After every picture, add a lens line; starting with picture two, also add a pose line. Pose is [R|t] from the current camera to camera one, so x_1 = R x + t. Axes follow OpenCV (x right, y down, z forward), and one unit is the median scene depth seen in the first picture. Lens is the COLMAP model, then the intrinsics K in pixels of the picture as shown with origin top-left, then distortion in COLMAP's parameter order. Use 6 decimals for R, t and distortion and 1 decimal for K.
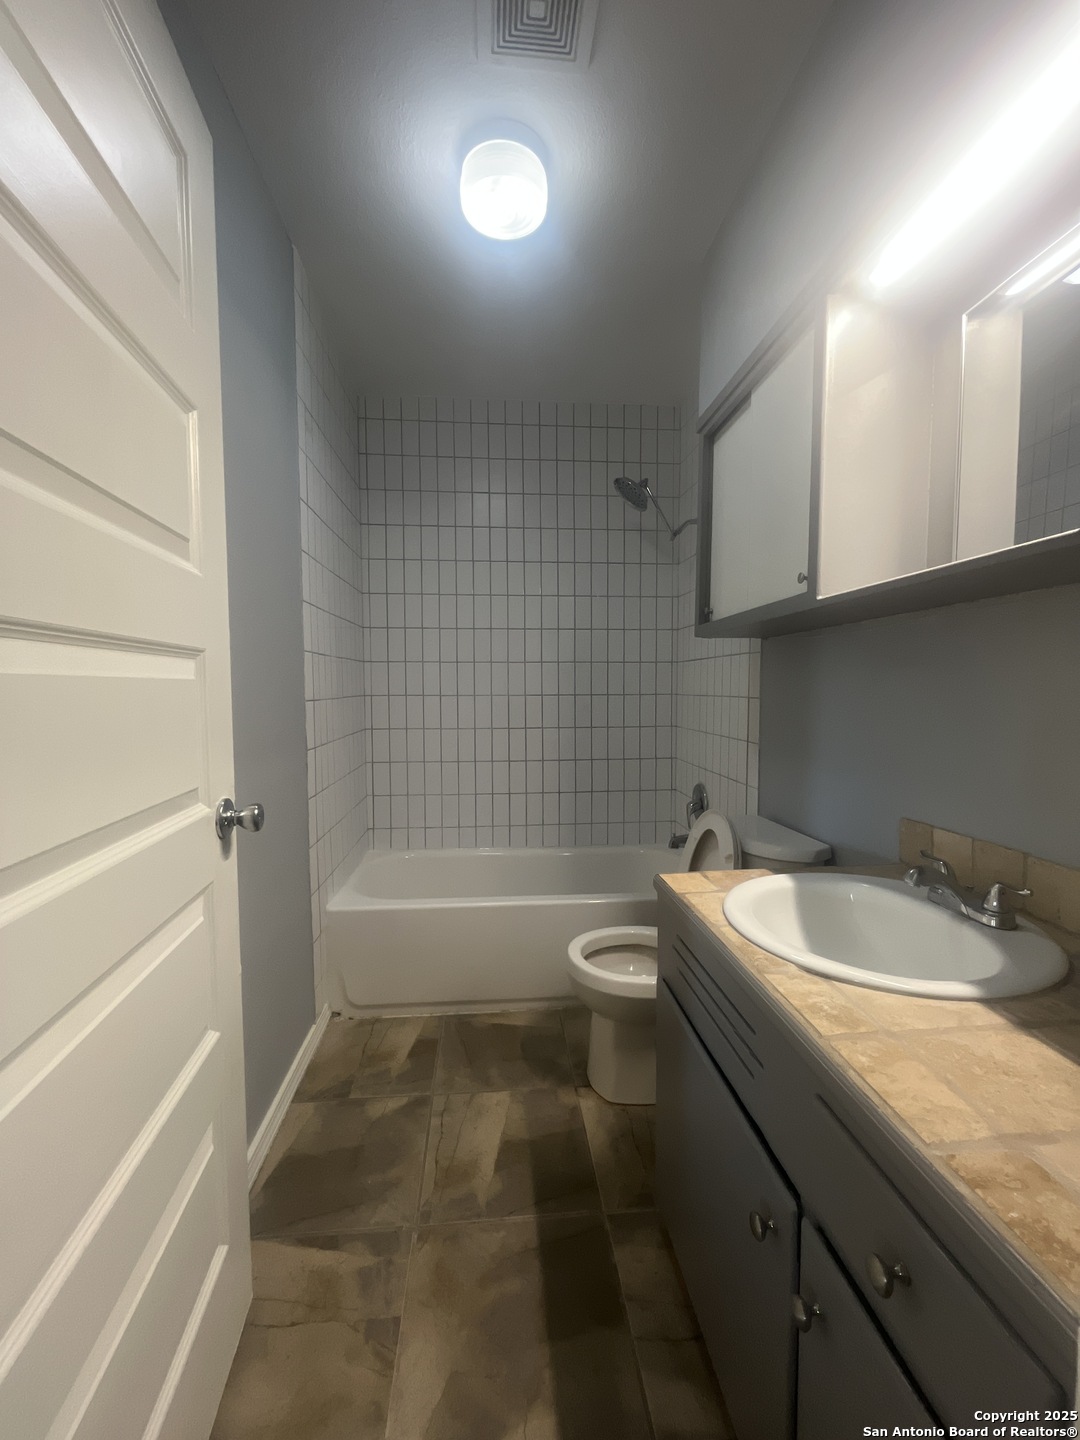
lens RADIAL K [[585.0, 0, 541.0], [0, 585.0, 720.3], [0, 0, 1]] dist [0.000711, 0.000055]
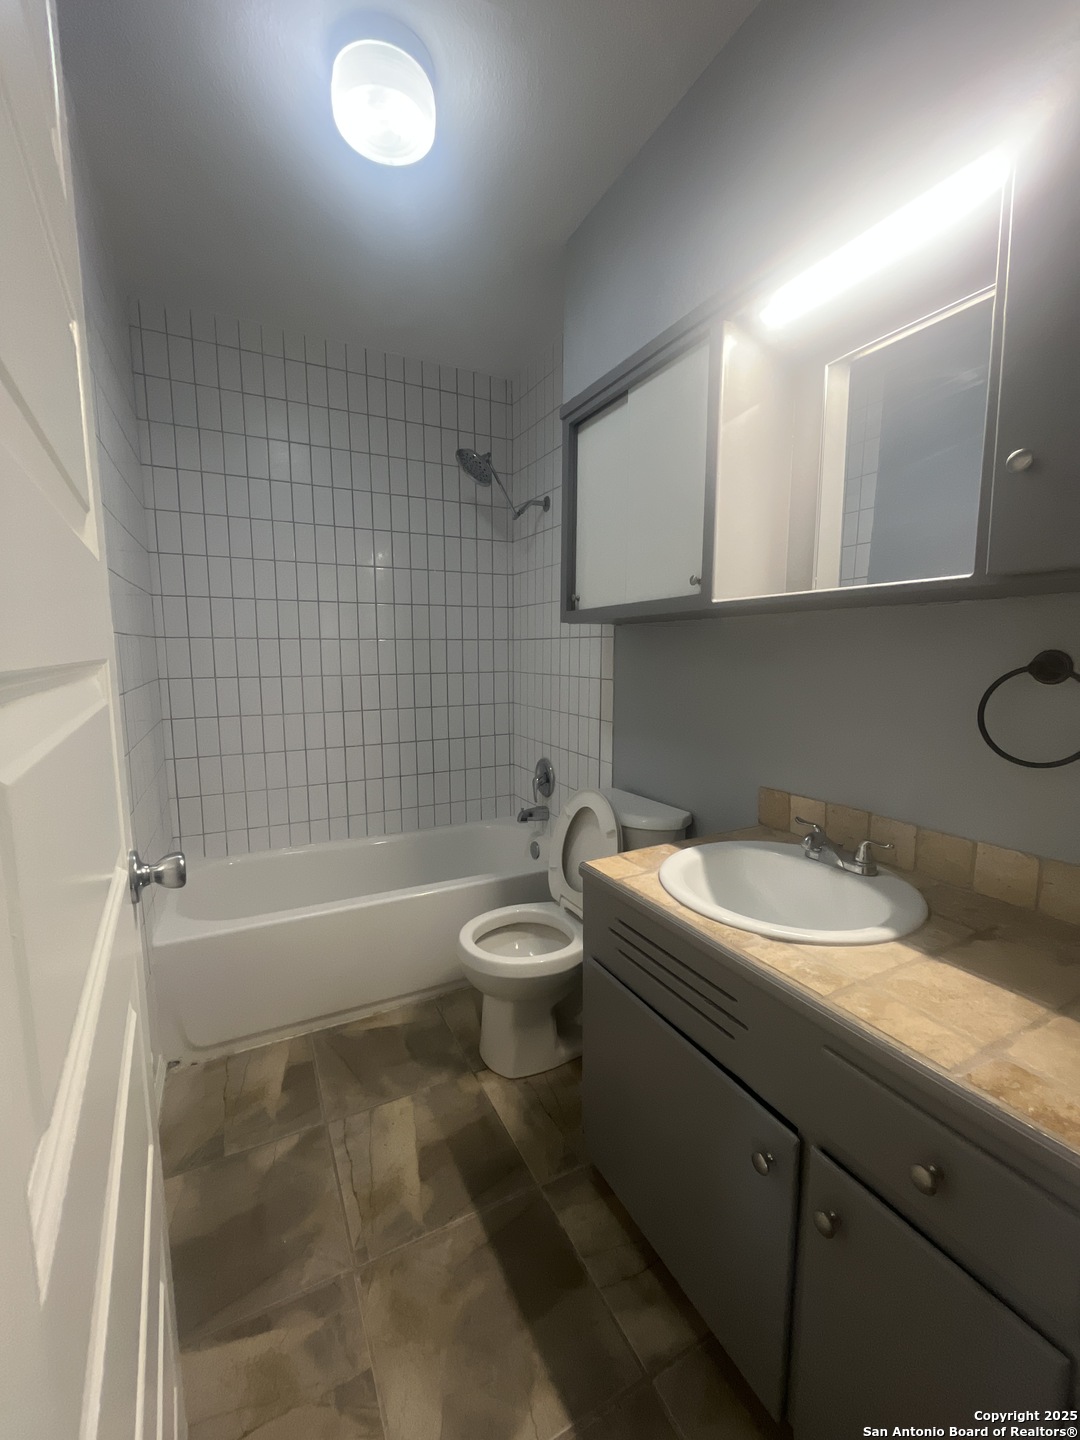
lens RADIAL K [[585.0, 0, 541.0], [0, 585.0, 720.3], [0, 0, 1]] dist [0.000711, 0.000055]
pose [[0.926275, -0.043273, 0.374356, -0.197478], [0.020057, 0.997638, 0.065692, -0.046811], [-0.376314, -0.053340, 0.924955, 0.059491]]
